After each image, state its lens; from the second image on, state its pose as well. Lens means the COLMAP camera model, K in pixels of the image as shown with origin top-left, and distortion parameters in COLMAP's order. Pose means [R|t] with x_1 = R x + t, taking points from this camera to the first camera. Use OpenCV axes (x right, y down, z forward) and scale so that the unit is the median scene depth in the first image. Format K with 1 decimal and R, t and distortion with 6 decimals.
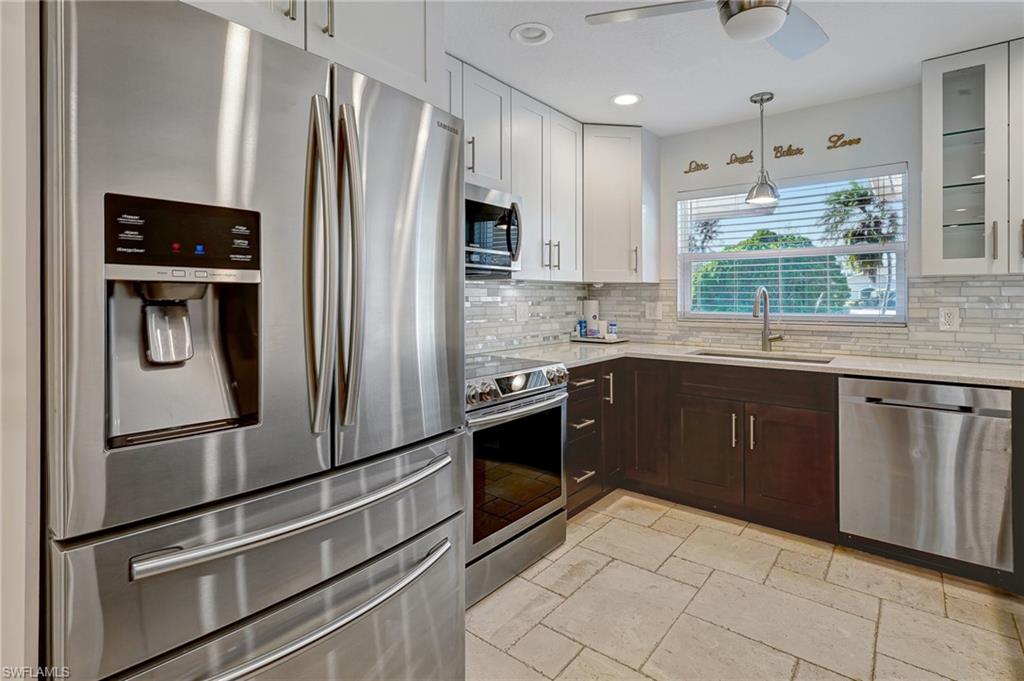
lens RADIAL K [[506.0, 0, 509.8], [0, 506.0, 295.7], [0, 0, 1]] dist [-0.001599, 0.000654]
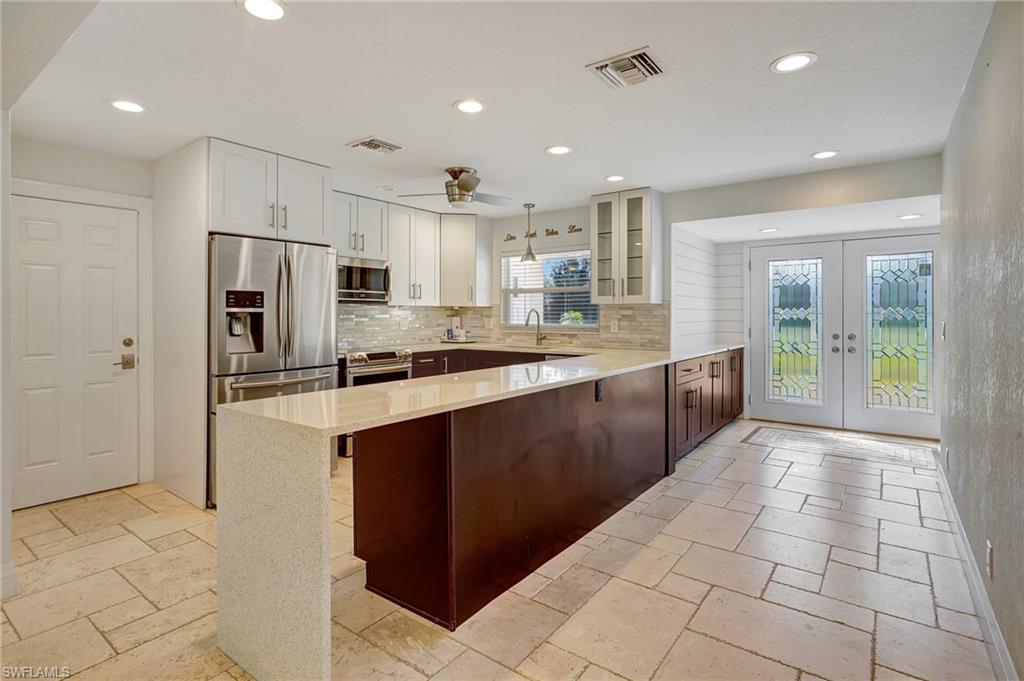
lens RADIAL K [[509.7, 0, 495.2], [0, 509.7, 312.1], [0, 0, 1]] dist [-0.001530, -0.000184]
pose [[0.999770, -0.000721, 0.021441, 0.319998], [0.000729, 1.000000, -0.000372, -0.006911], [-0.021441, 0.000387, 0.999770, -0.794055]]
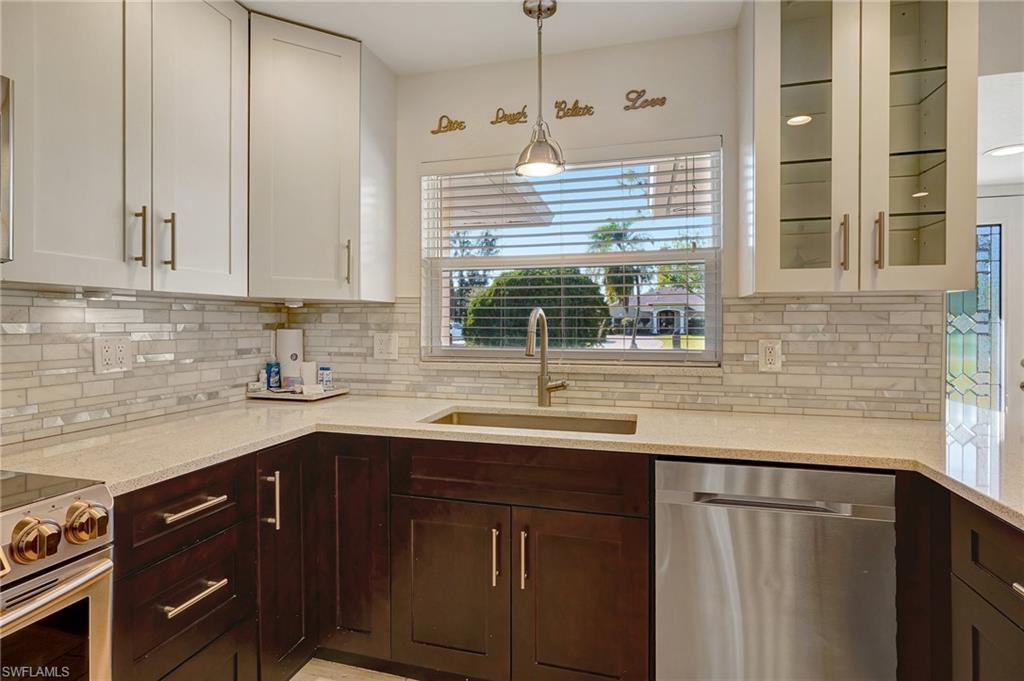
lens RADIAL K [[518.9, 0, 507.1], [0, 518.9, 329.1], [0, 0, 1]] dist [-0.017035, 0.000222]
pose [[0.918073, -0.002288, 0.396404, 0.196772], [-0.003054, 0.999913, 0.012843, -0.000125], [-0.396399, -0.013001, 0.917986, 0.403009]]
